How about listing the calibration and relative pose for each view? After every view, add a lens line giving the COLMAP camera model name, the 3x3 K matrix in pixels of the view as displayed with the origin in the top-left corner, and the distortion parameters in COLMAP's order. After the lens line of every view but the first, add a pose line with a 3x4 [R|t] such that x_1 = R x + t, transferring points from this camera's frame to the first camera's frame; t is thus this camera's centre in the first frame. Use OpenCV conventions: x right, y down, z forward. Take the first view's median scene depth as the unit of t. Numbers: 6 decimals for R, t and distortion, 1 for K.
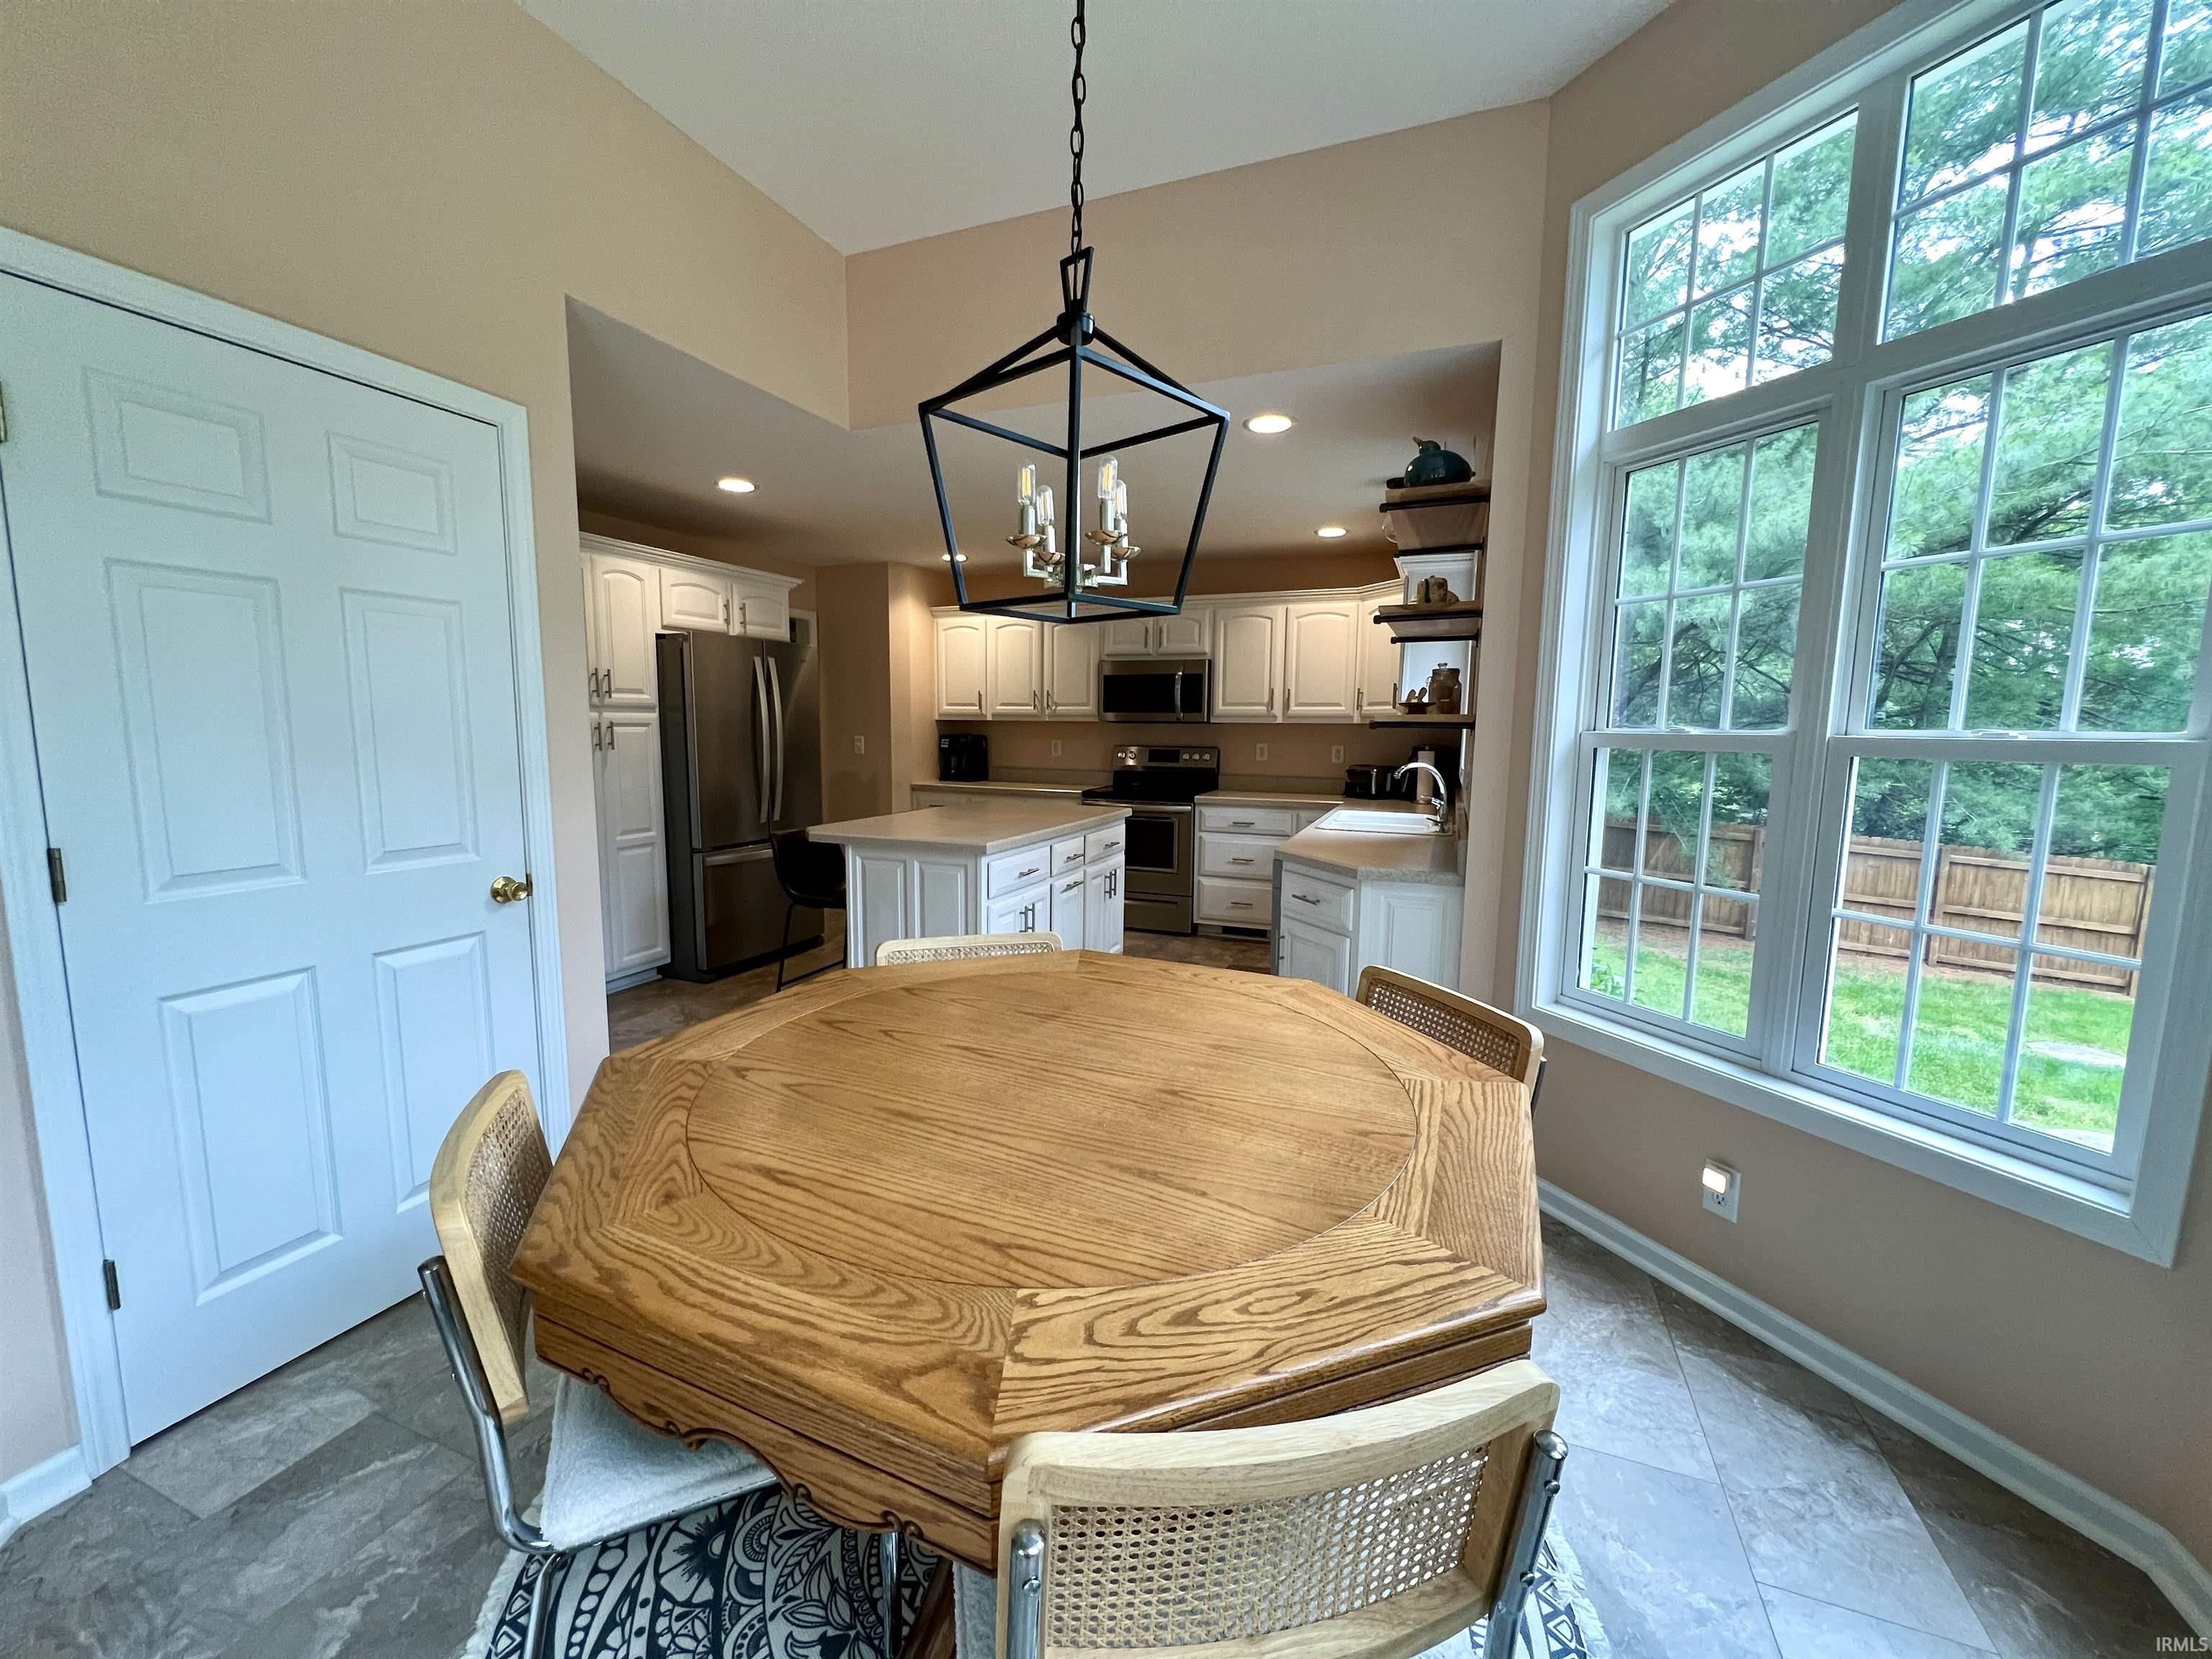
lens RADIAL K [[883.2, 0, 1099.5], [0, 883.2, 830.7], [0, 0, 1]] dist [-0.002040, -0.000065]
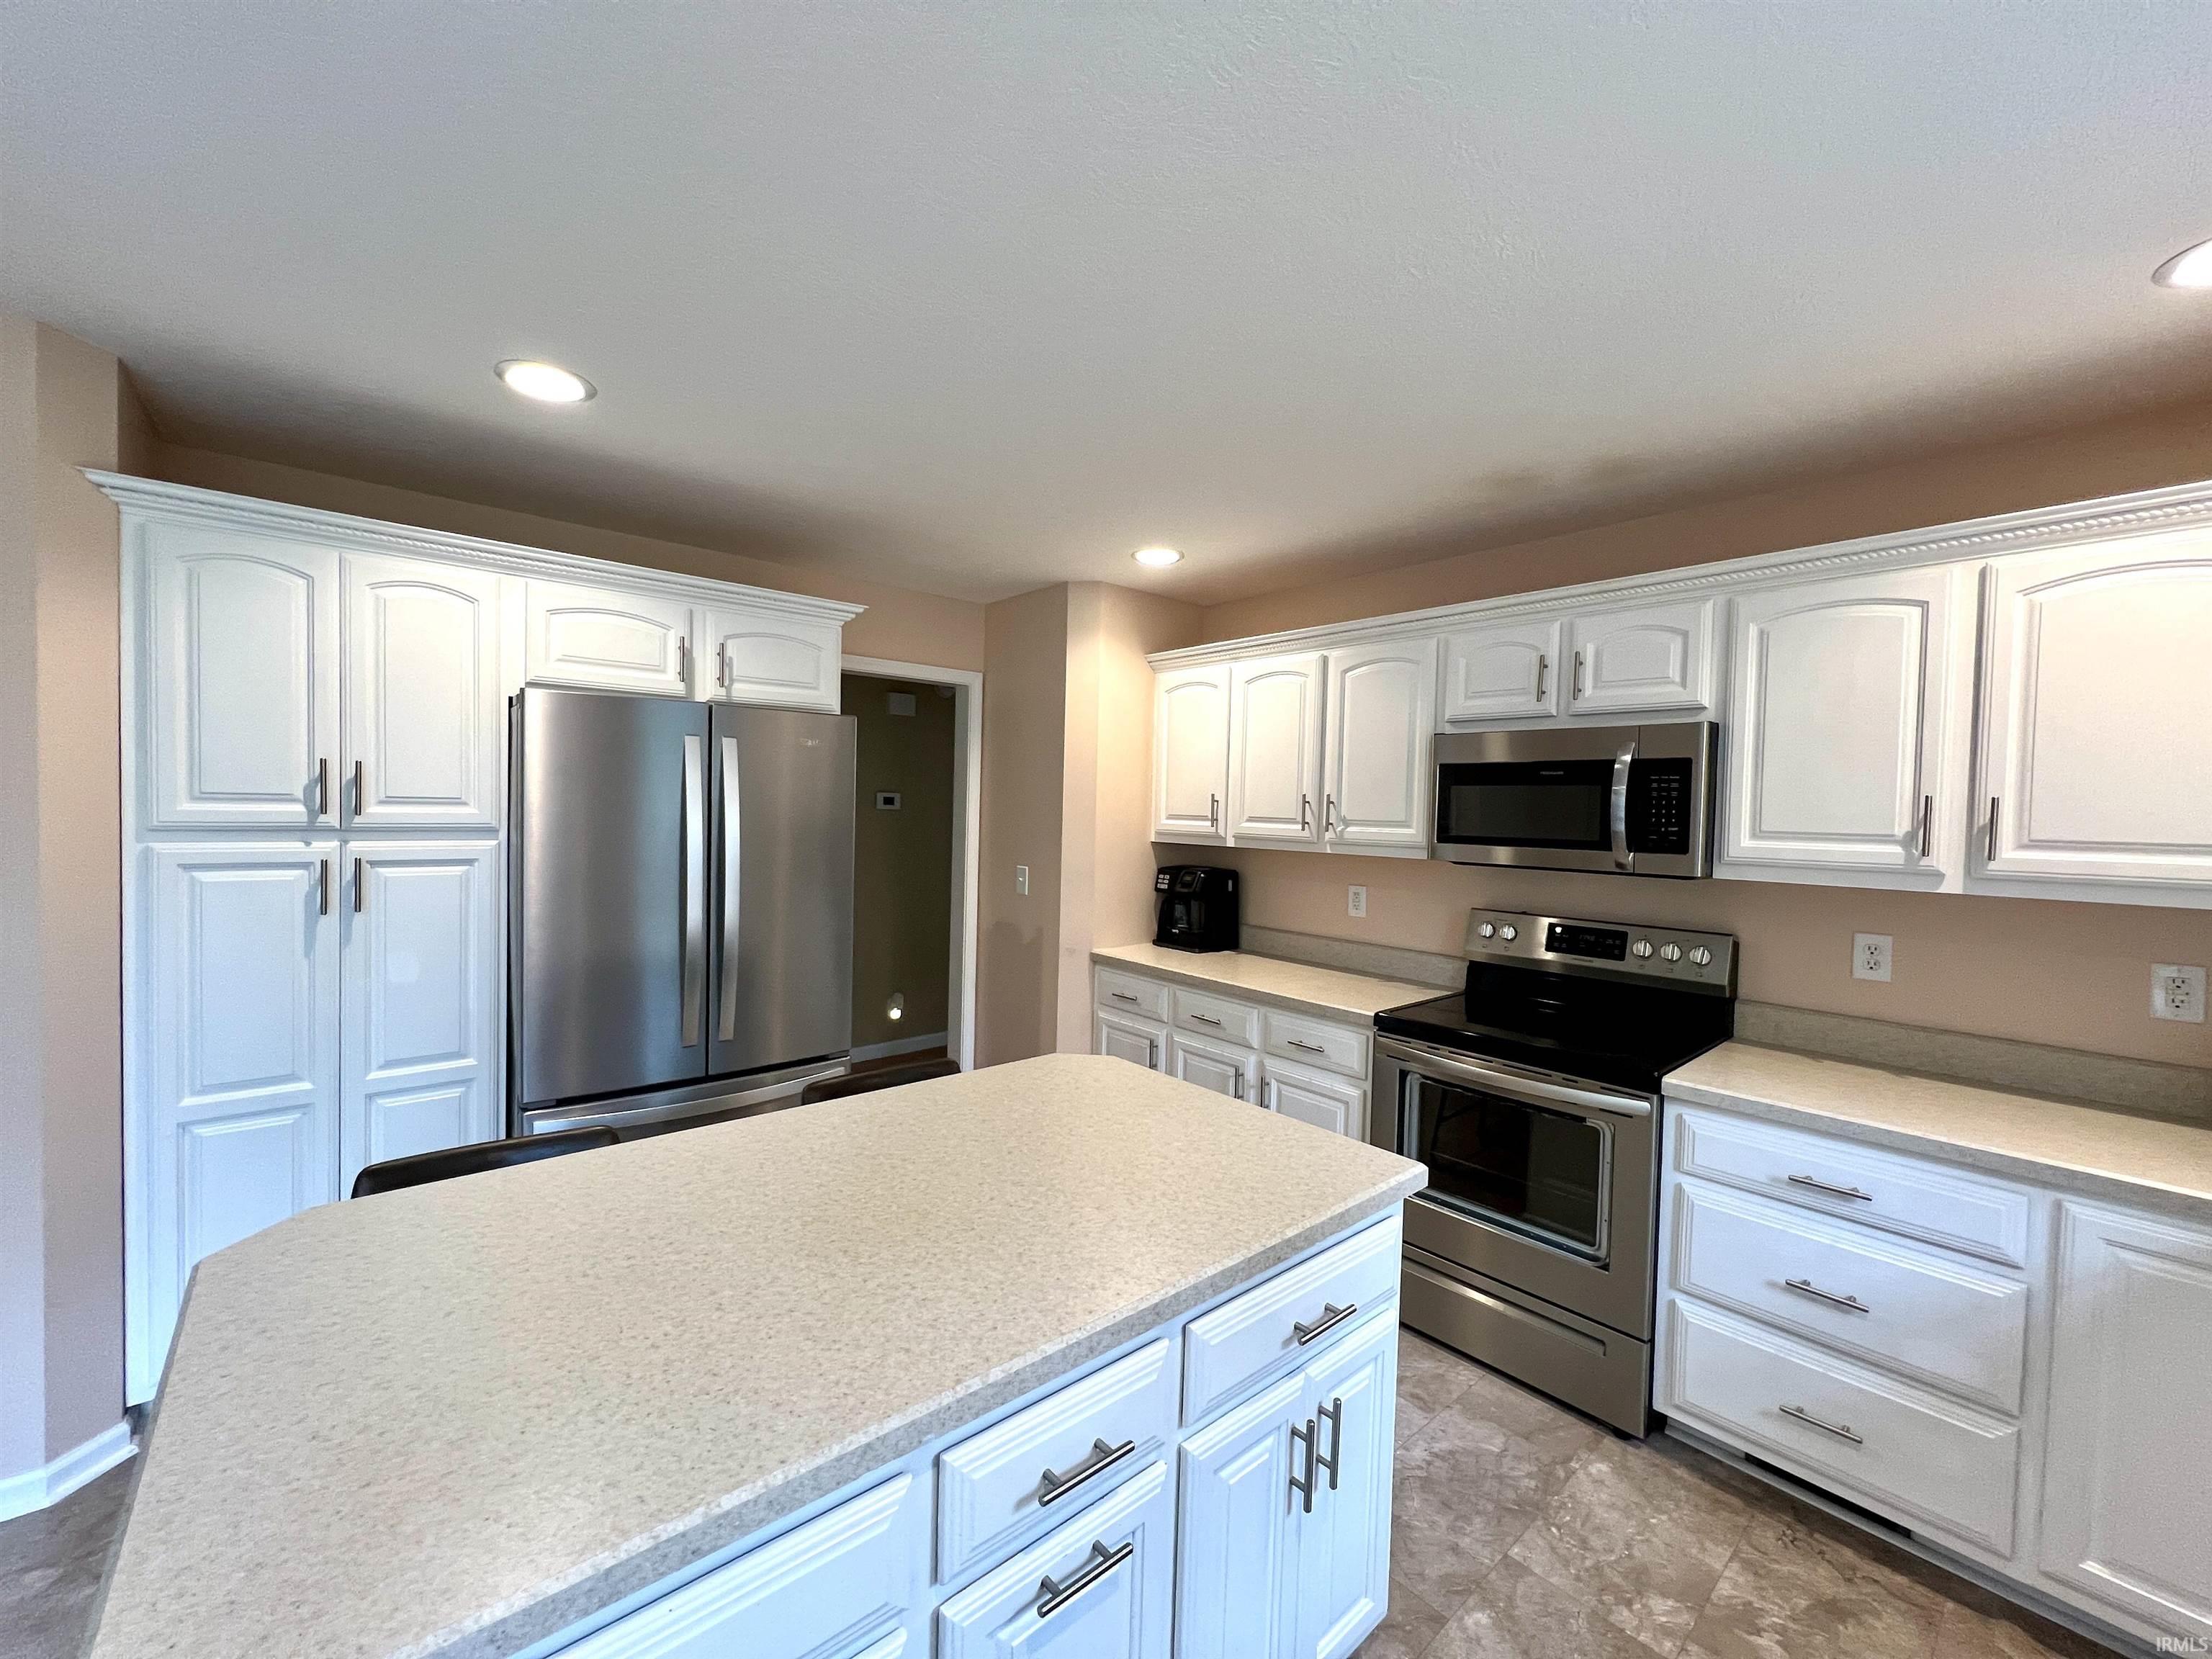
lens RADIAL K [[883.2, 0, 1099.5], [0, 883.2, 830.7], [0, 0, 1]] dist [-0.002040, -0.000065]
pose [[0.889452, 0.024315, -0.456381, 0.062423], [-0.070809, 0.993857, -0.085052, -0.093433], [0.451509, 0.107966, 0.885710, 0.536537]]
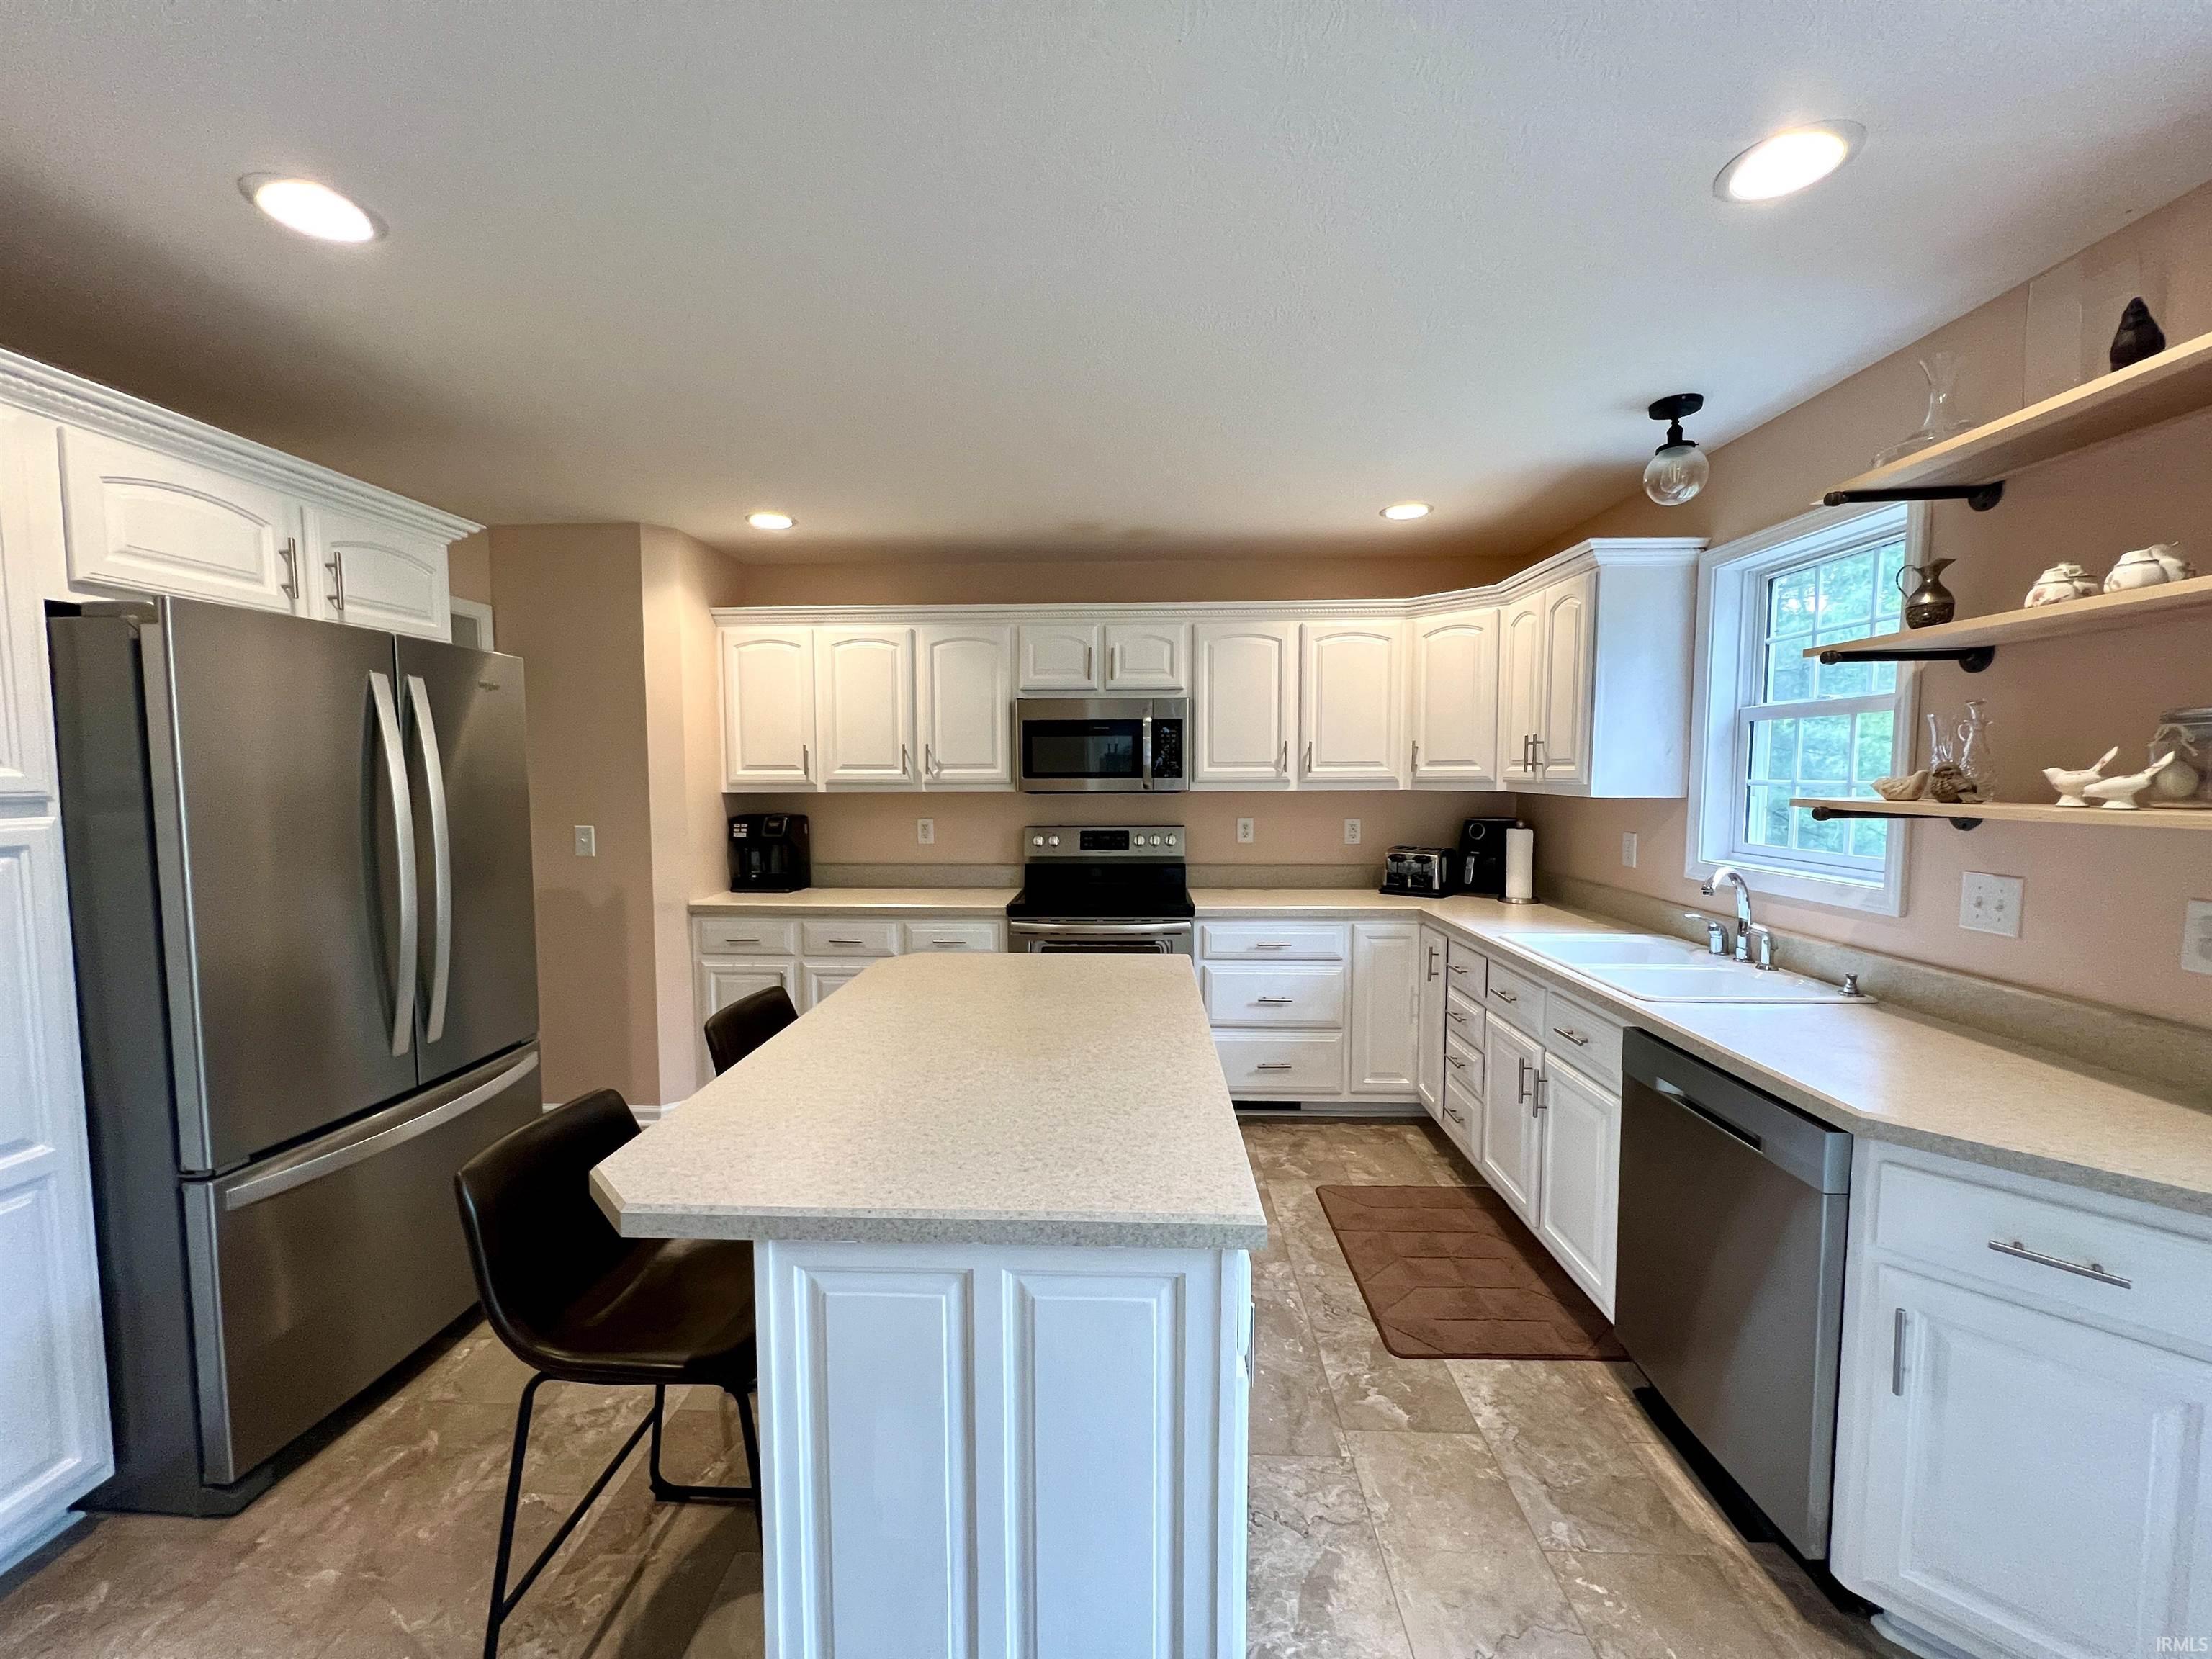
lens RADIAL K [[883.2, 0, 1099.5], [0, 883.2, 830.7], [0, 0, 1]] dist [-0.002040, -0.000065]
pose [[0.942027, -0.036402, 0.333556, -0.169296], [0.053972, 0.997592, -0.043557, -0.069157], [-0.331167, 0.059034, 0.941724, 0.403858]]
